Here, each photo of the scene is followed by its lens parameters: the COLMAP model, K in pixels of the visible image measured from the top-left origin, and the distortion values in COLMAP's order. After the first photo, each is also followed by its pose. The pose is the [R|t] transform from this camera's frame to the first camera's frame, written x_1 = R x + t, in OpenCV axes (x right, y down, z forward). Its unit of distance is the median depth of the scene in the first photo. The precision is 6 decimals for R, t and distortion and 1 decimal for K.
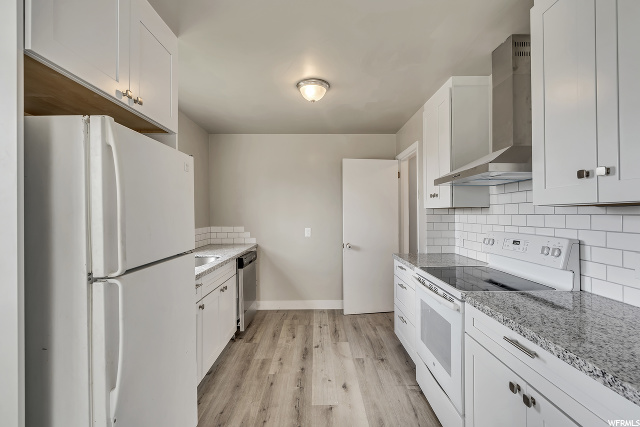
lens RADIAL K [[293.5, 0, 322.3], [0, 293.5, 213.1], [0, 0, 1]] dist [-0.001253, 0.000035]
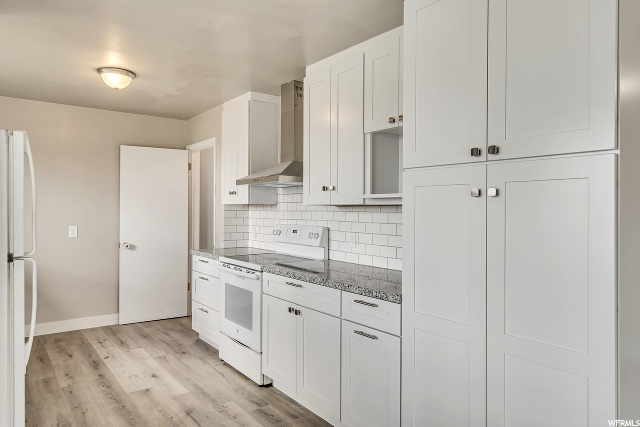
lens RADIAL K [[432.2, 0, 320.0], [0, 432.2, 213.5], [0, 0, 1]] dist [0.001022, 0.001132]
pose [[0.809913, 0.004660, 0.586531, -0.310041], [-0.011759, 0.999896, 0.008294, -0.000845], [-0.586432, -0.013614, 0.809884, -0.509589]]
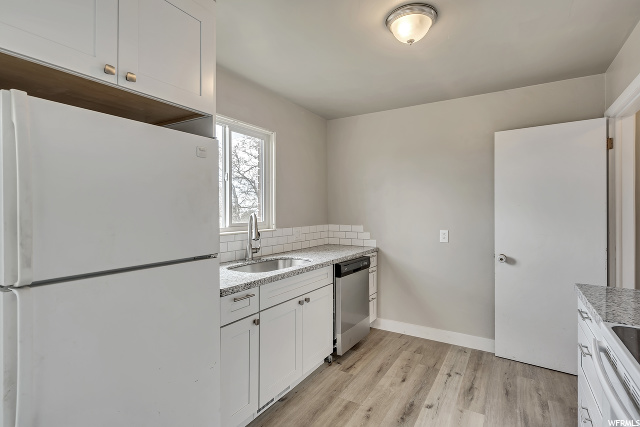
lens RADIAL K [[315.3, 0, 320.4], [0, 315.3, 210.0], [0, 0, 1]] dist [0.000466, 0.000141]
pose [[0.842048, 0.004565, -0.539384, 0.187105], [-0.003774, 0.999990, 0.002572, -0.000594], [0.539390, -0.000131, 0.842056, 0.291036]]
